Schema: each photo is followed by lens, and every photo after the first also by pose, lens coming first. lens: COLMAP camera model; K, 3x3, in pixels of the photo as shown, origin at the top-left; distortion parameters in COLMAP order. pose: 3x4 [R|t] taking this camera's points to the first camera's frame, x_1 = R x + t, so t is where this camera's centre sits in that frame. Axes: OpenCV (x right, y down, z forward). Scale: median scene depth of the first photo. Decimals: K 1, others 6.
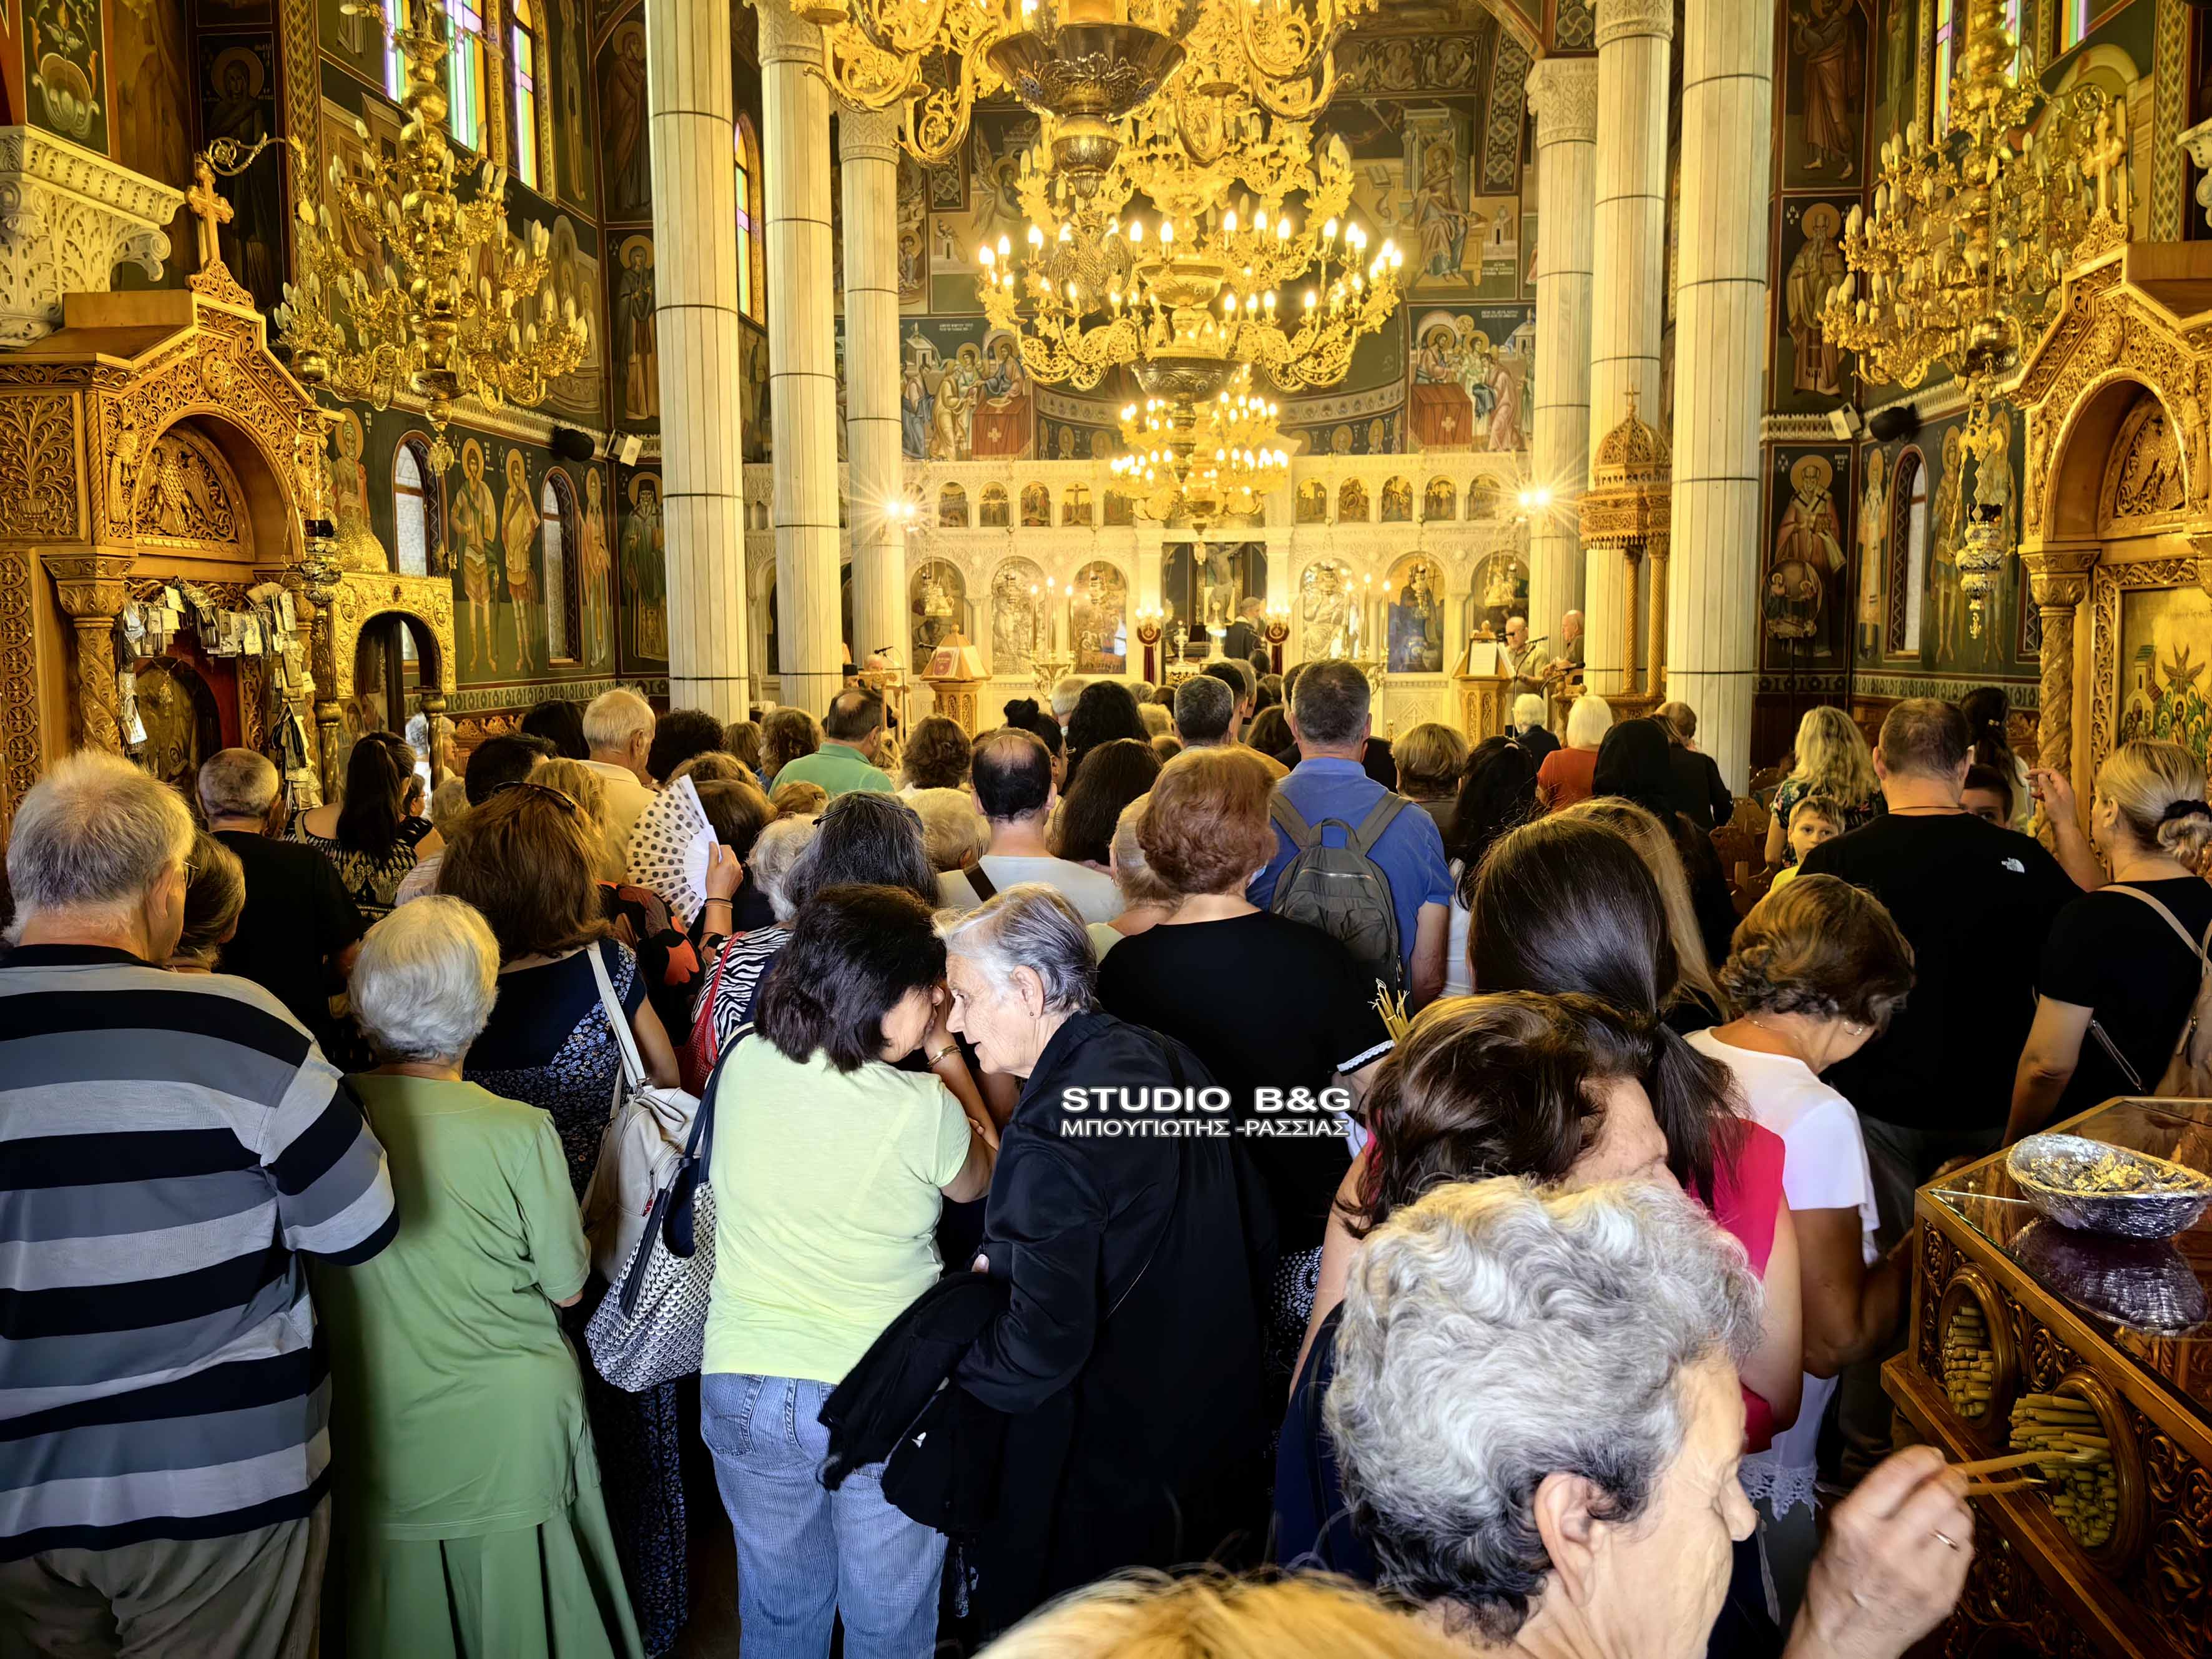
lens RADIAL K [[1746.9, 0, 1117.5], [0, 1746.9, 822.4], [0, 0, 1]] dist [0.047409, -0.065787]
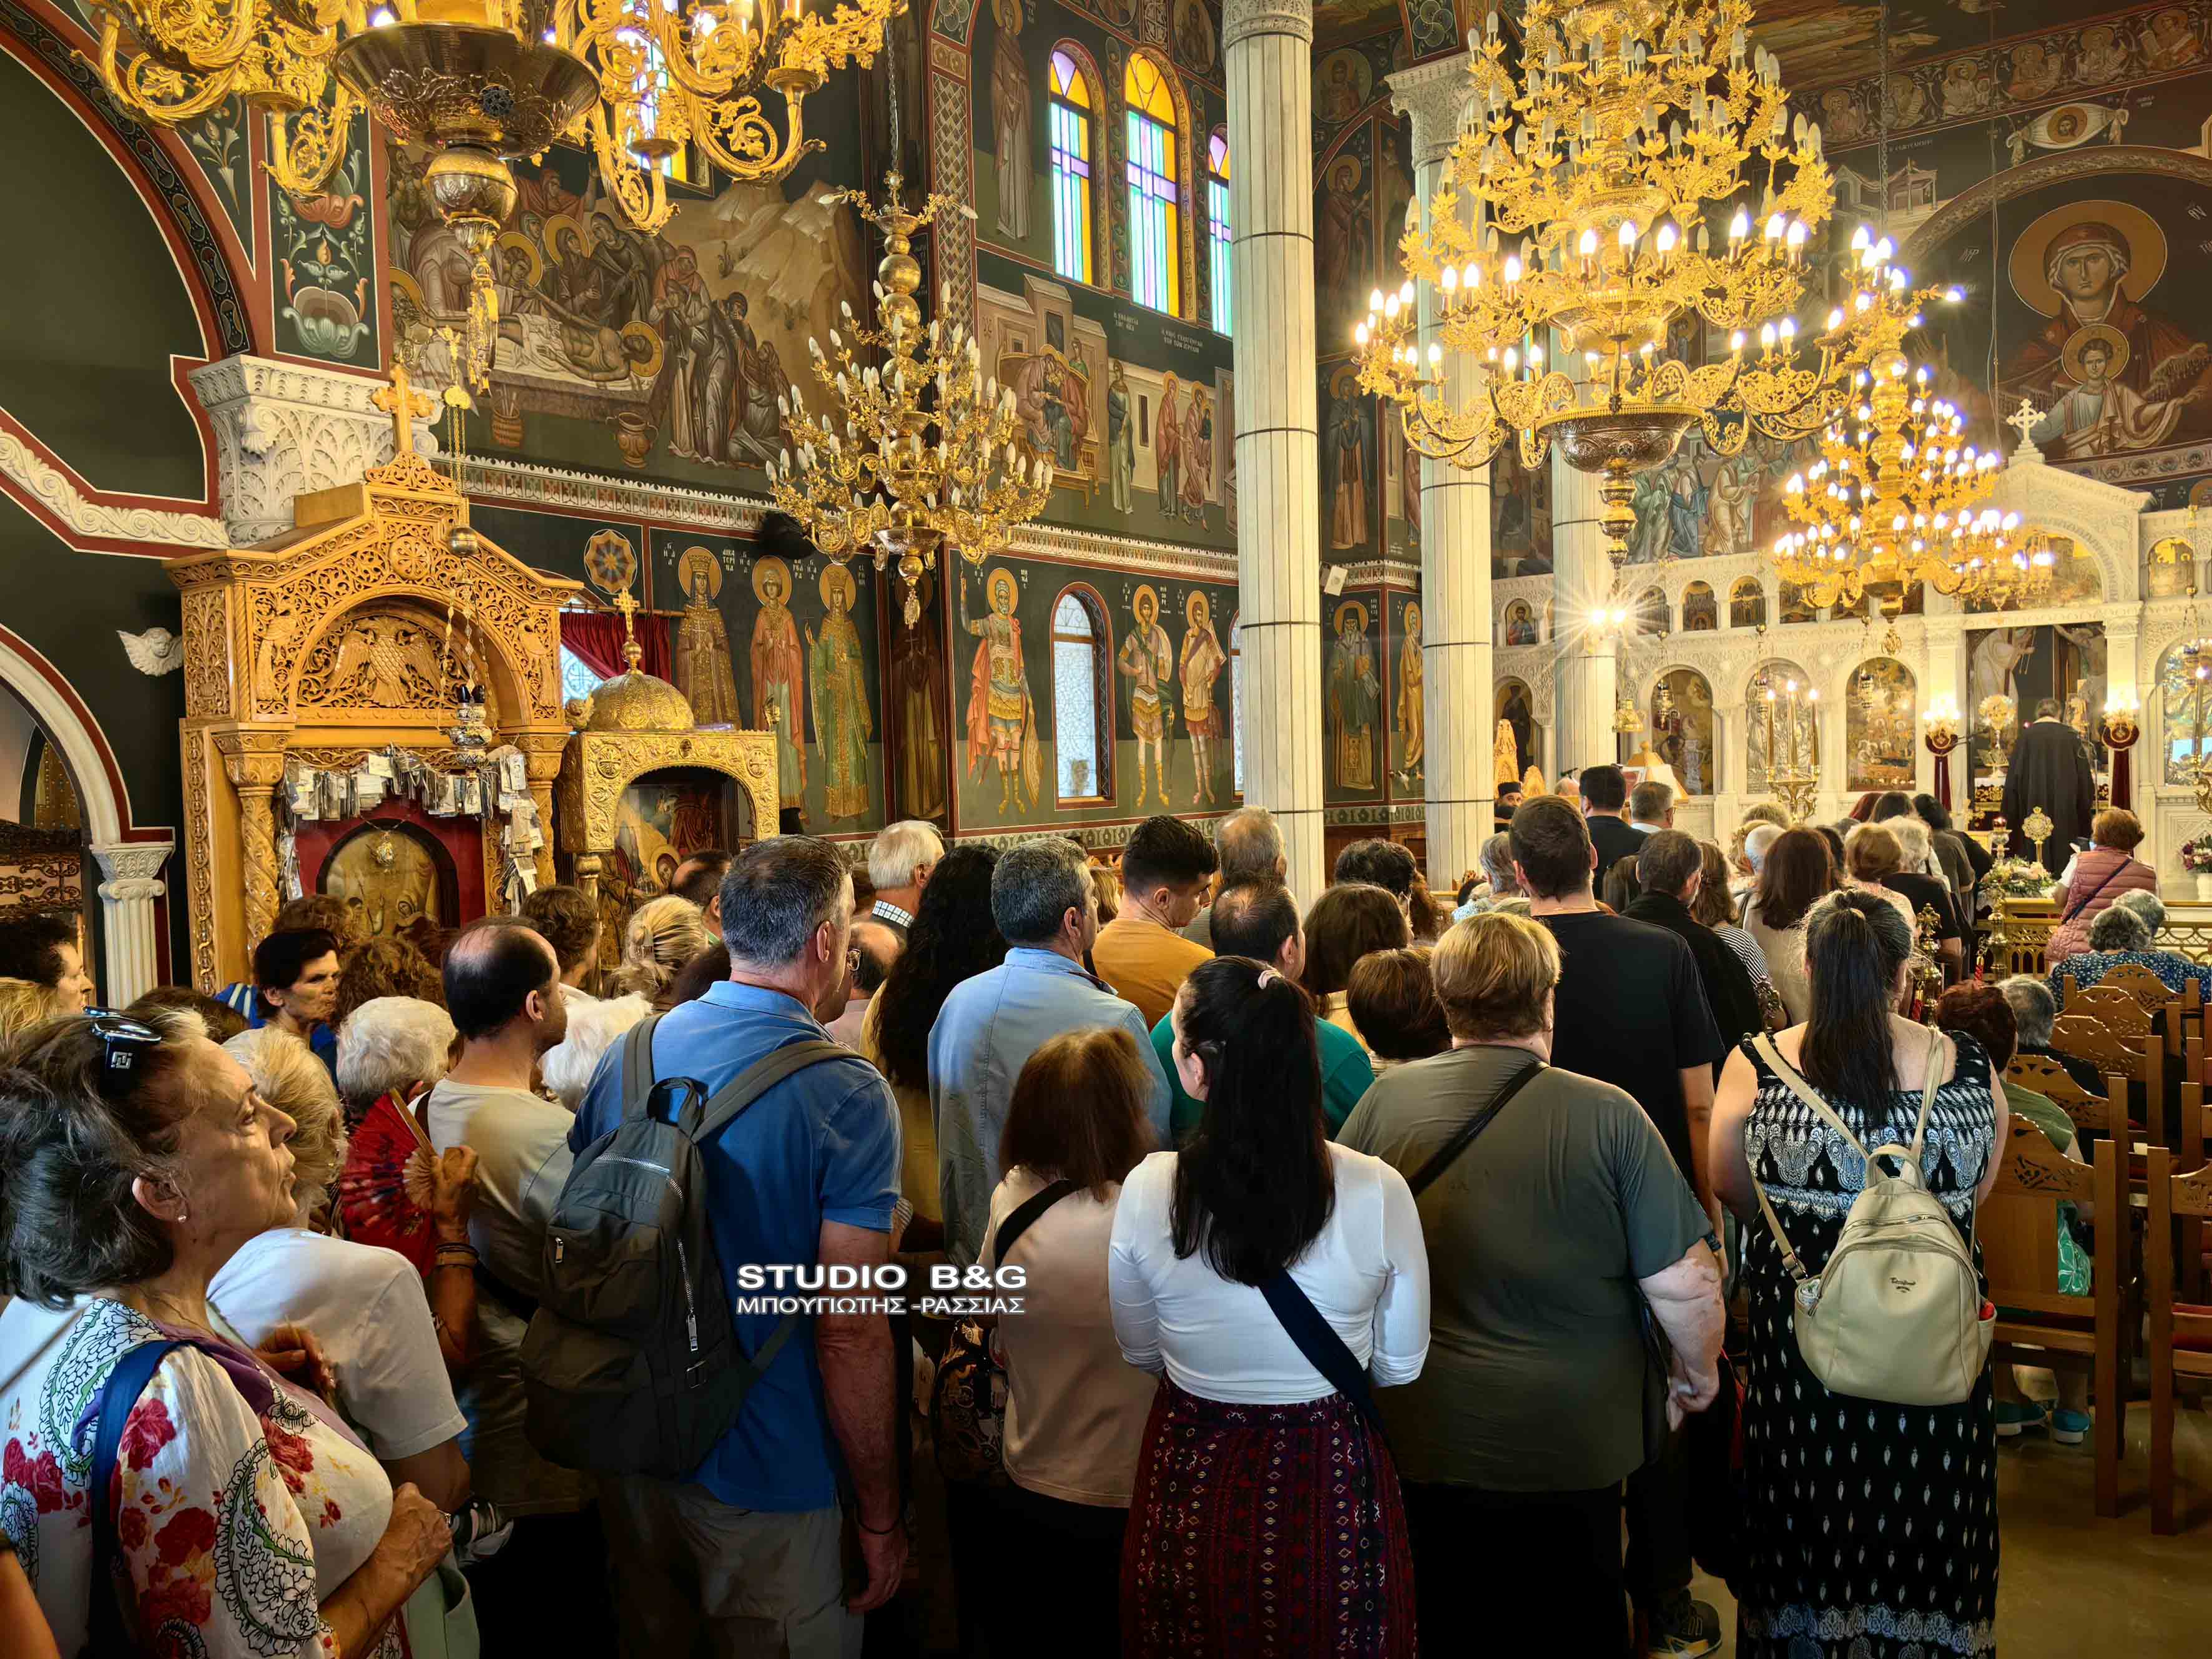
lens RADIAL K [[1746.9, 0, 1081.2], [0, 1746.9, 862.4], [0, 0, 1]] dist [0.047409, -0.065787]
pose [[0.851563, -0.003371, -0.524242, 0.217849], [-0.020959, 0.998961, -0.040468, -0.017755], [0.523834, 0.045449, 0.850607, 0.167945]]
